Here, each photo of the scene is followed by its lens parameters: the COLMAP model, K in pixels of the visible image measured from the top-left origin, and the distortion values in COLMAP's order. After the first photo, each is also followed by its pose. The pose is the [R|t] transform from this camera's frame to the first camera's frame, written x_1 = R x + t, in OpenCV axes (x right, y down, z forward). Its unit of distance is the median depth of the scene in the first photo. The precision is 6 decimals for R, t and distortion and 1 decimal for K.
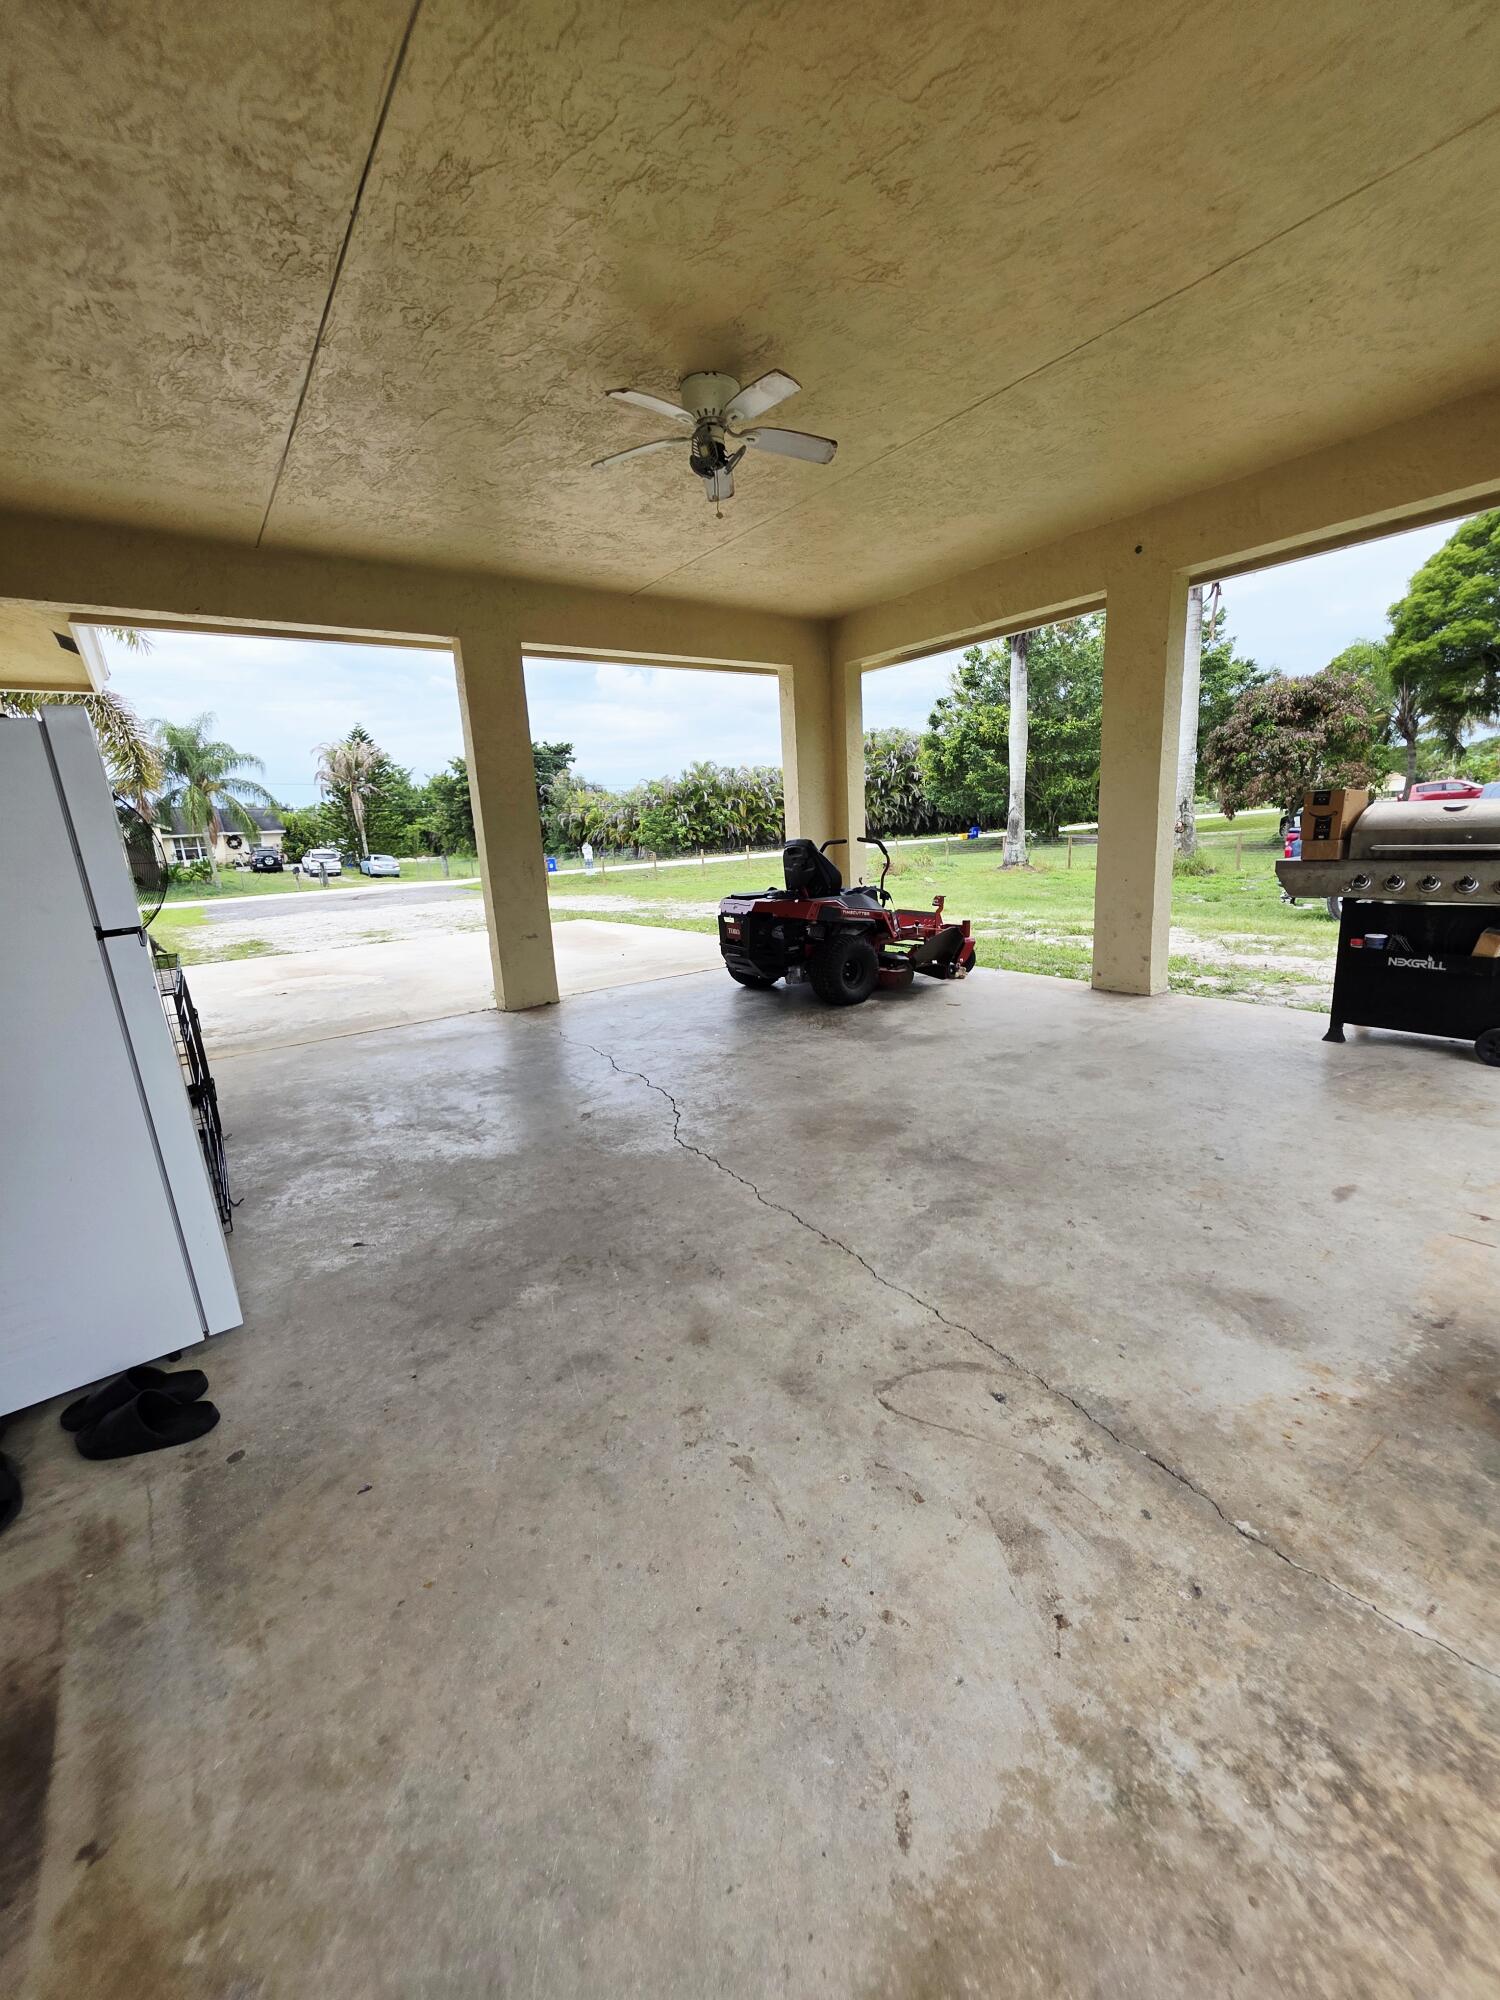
lens RADIAL K [[803.7, 0, 752.2], [0, 803.7, 996.1], [0, 0, 1]] dist [-0.000615, 0.000200]
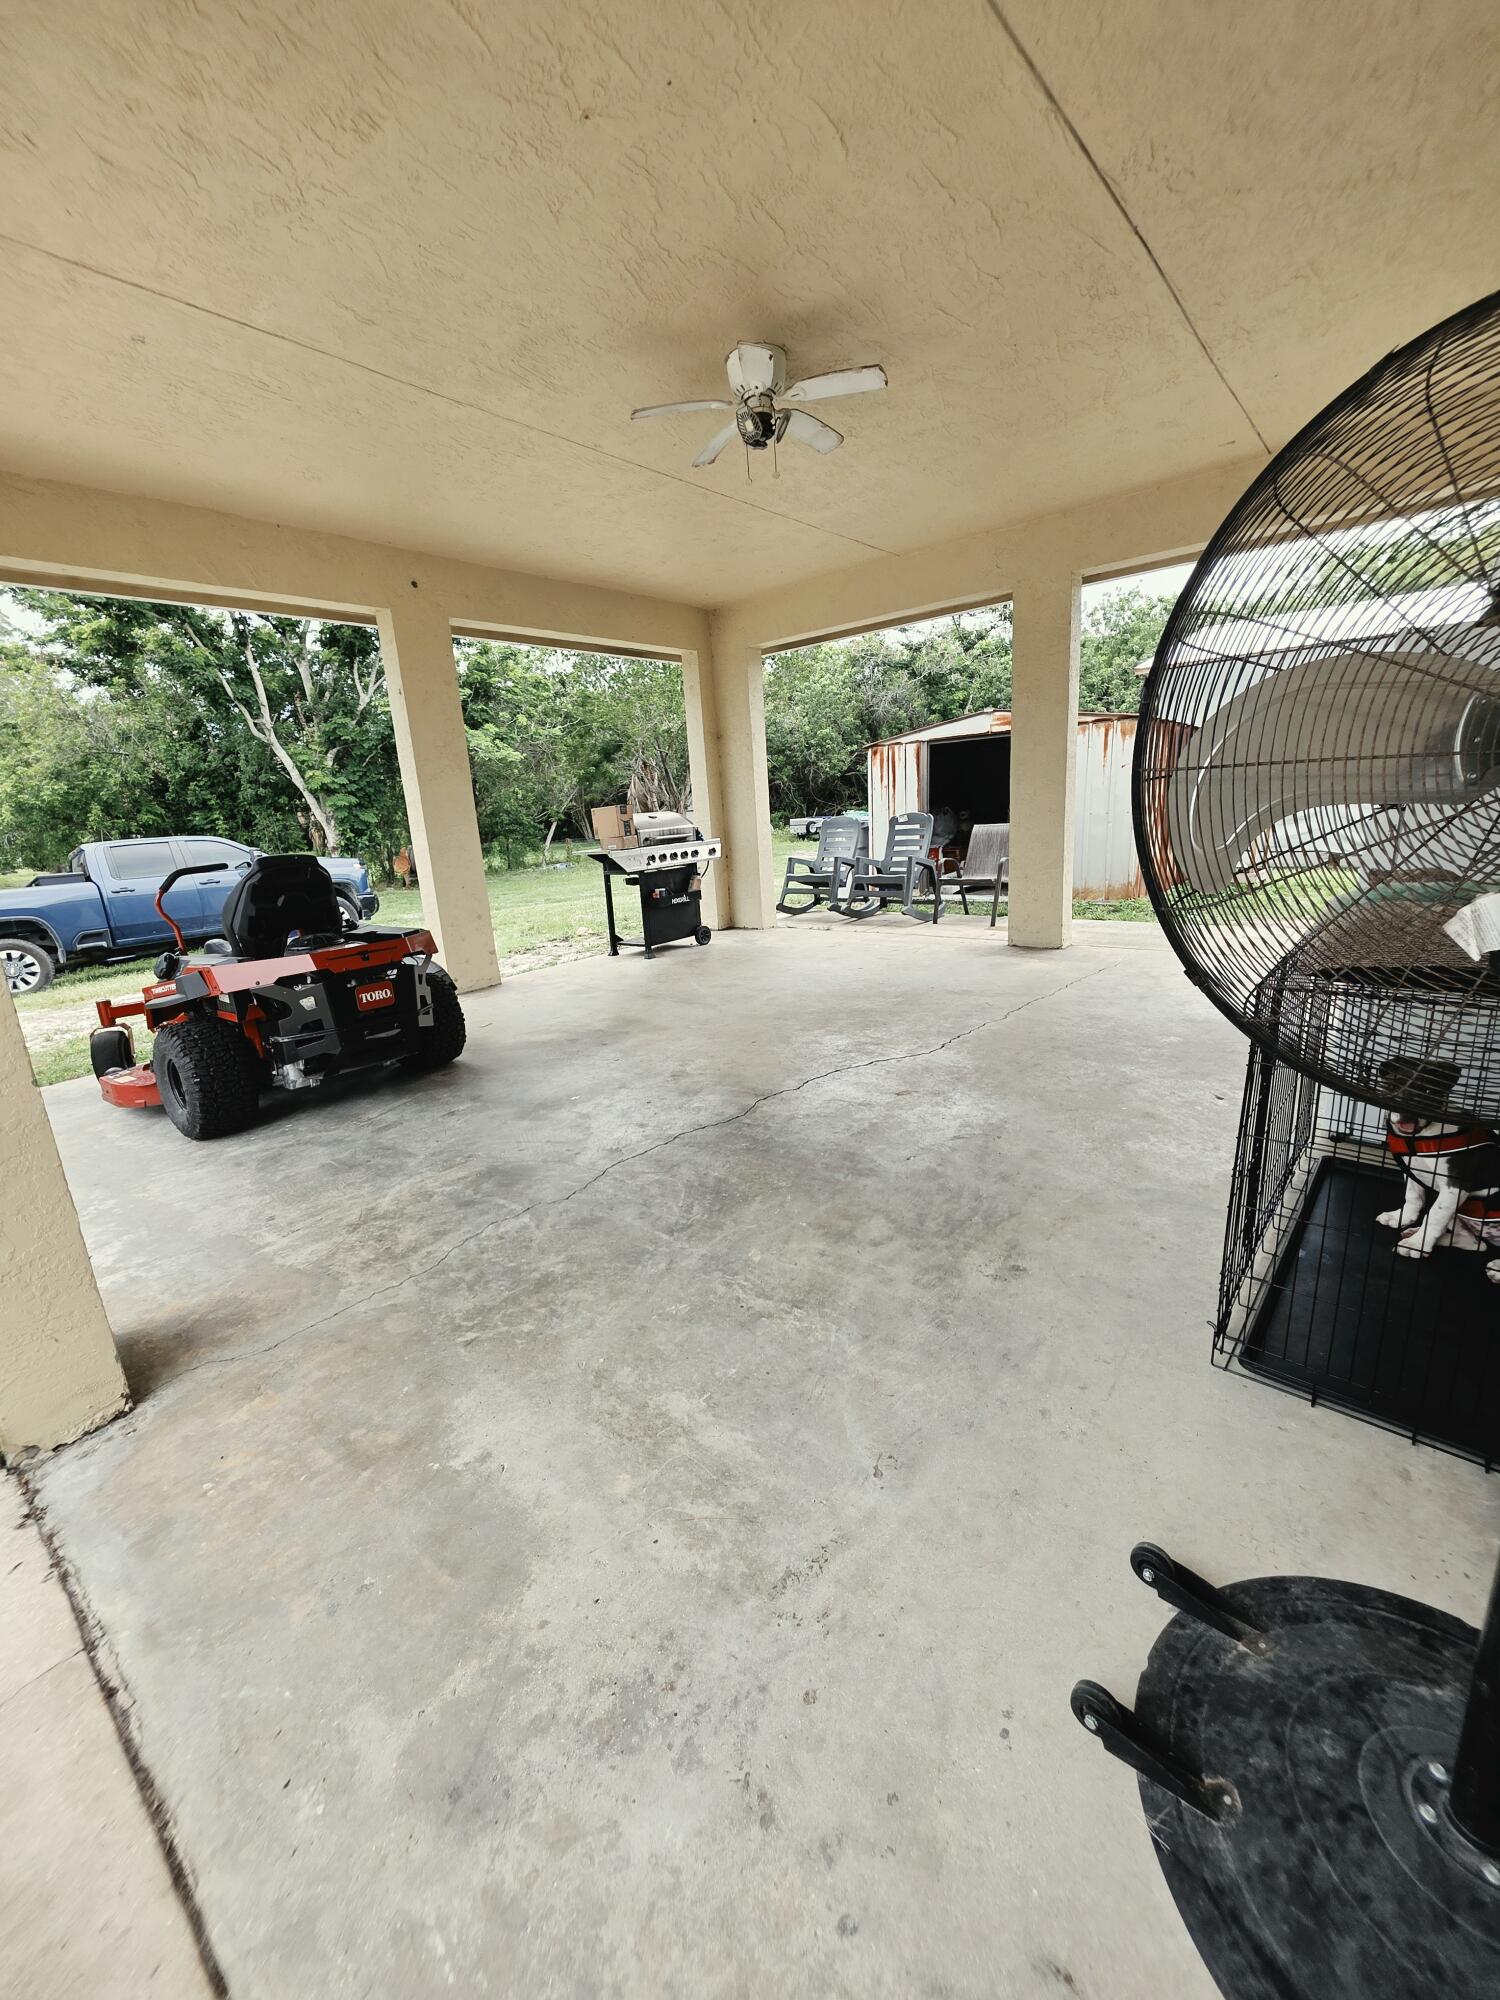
lens RADIAL K [[803.7, 0, 752.2], [0, 803.7, 996.1], [0, 0, 1]] dist [-0.000615, 0.000200]
pose [[-0.237432, -0.162758, 0.957672, -1.059582], [0.278435, 0.933095, 0.227612, -0.219877], [-0.930645, 0.320692, -0.176229, 1.323503]]
